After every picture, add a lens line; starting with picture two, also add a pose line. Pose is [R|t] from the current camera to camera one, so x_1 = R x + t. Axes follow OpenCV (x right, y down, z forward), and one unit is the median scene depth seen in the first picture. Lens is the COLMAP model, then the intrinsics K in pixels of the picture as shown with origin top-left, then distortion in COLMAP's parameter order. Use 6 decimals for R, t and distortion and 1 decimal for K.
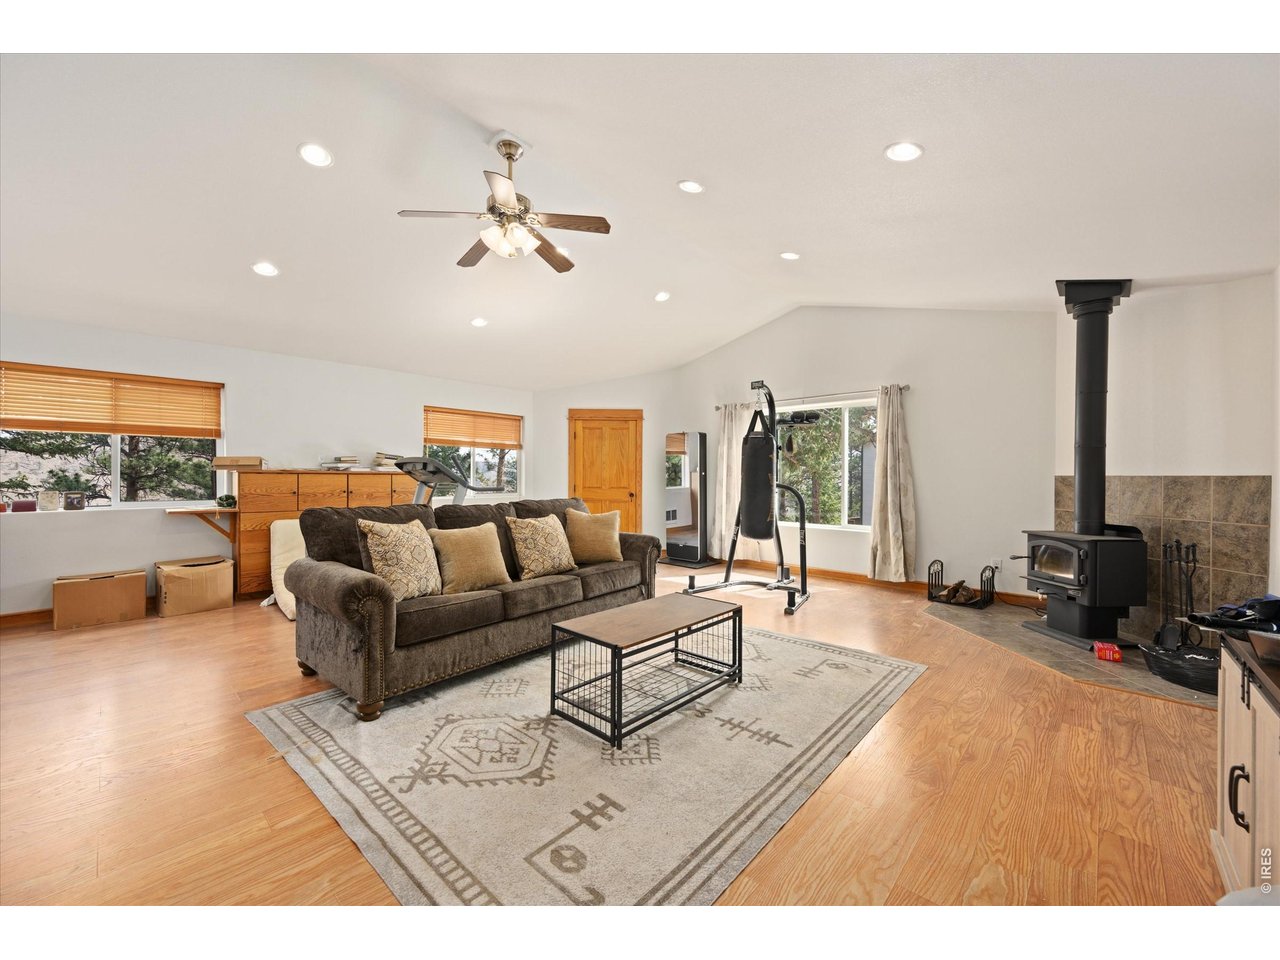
lens RADIAL K [[507.8, 0, 643.4], [0, 507.8, 474.8], [0, 0, 1]] dist [-0.001755, -0.000296]
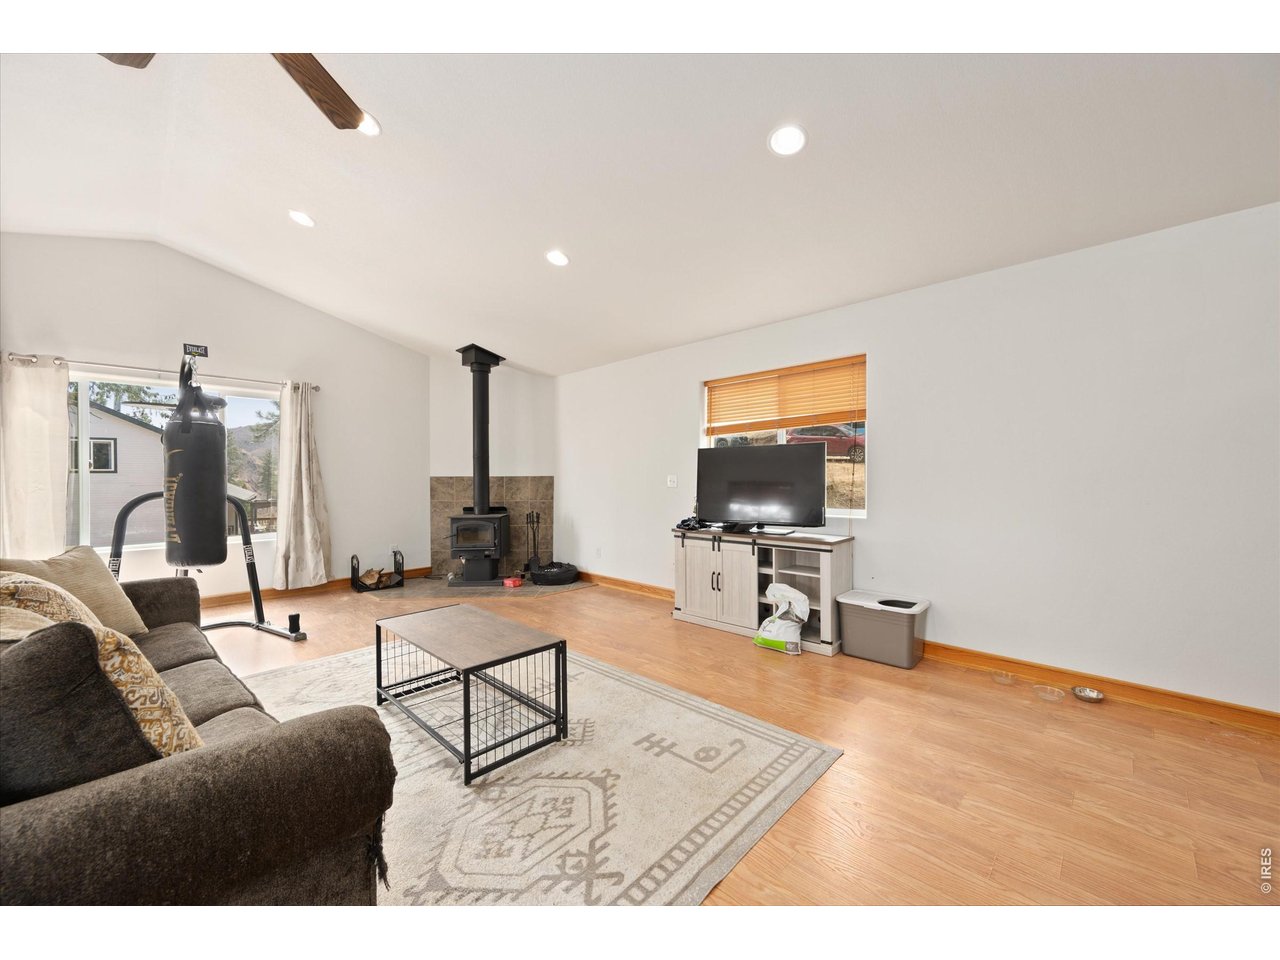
lens RADIAL K [[507.8, 0, 643.4], [0, 507.8, 474.8], [0, 0, 1]] dist [-0.001755, -0.000296]
pose [[0.005517, 0.001246, 0.999984, -0.823066], [0.001343, 0.999998, -0.001254, 0.000553], [-0.999984, 0.001350, 0.005516, 0.628249]]
